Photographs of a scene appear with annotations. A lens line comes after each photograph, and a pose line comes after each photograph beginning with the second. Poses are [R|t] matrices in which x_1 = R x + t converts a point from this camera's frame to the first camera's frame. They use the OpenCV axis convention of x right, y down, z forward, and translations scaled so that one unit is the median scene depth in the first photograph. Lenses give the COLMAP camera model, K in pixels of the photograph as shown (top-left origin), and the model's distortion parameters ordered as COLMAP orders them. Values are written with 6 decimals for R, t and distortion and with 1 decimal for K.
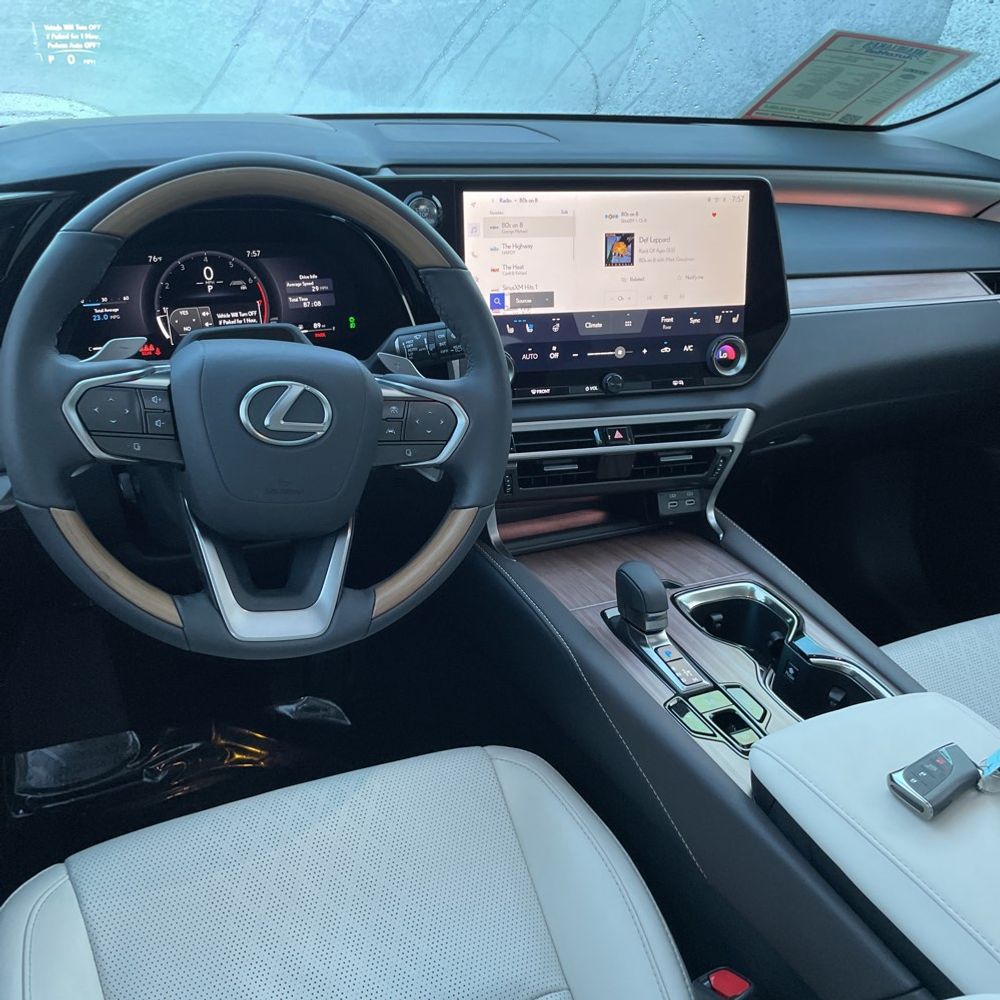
lens RADIAL K [[1012.7, 0, 495.1], [0, 1012.7, 502.7], [0, 0, 1]] dist [0.034548, 0.000000]
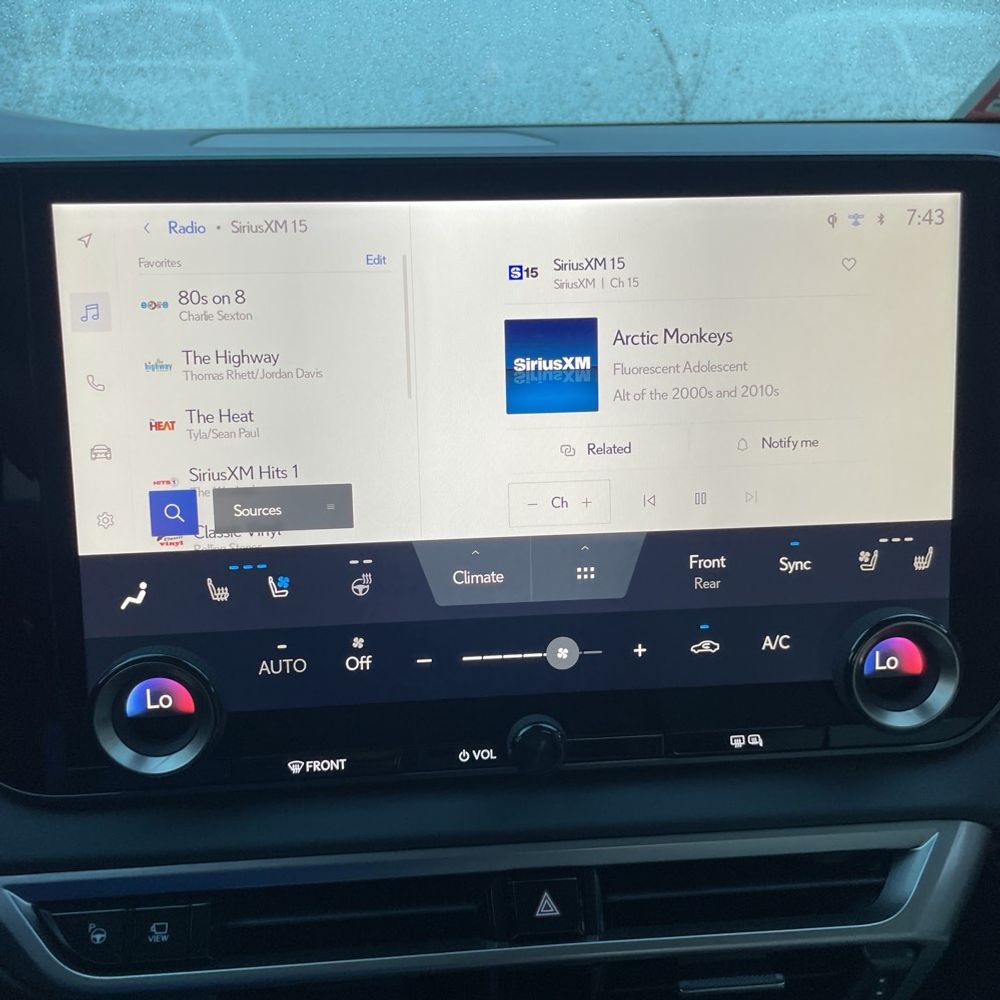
lens RADIAL K [[1012.7, 0, 505.9], [0, 1012.7, 493.4], [0, 0, 1]] dist [0.034548, 0.000000]
pose [[0.975962, 0.017067, -0.217272, 0.181687], [-0.044773, 0.991366, -0.123239, -0.161772], [0.213293, 0.130005, 0.968300, 0.664108]]
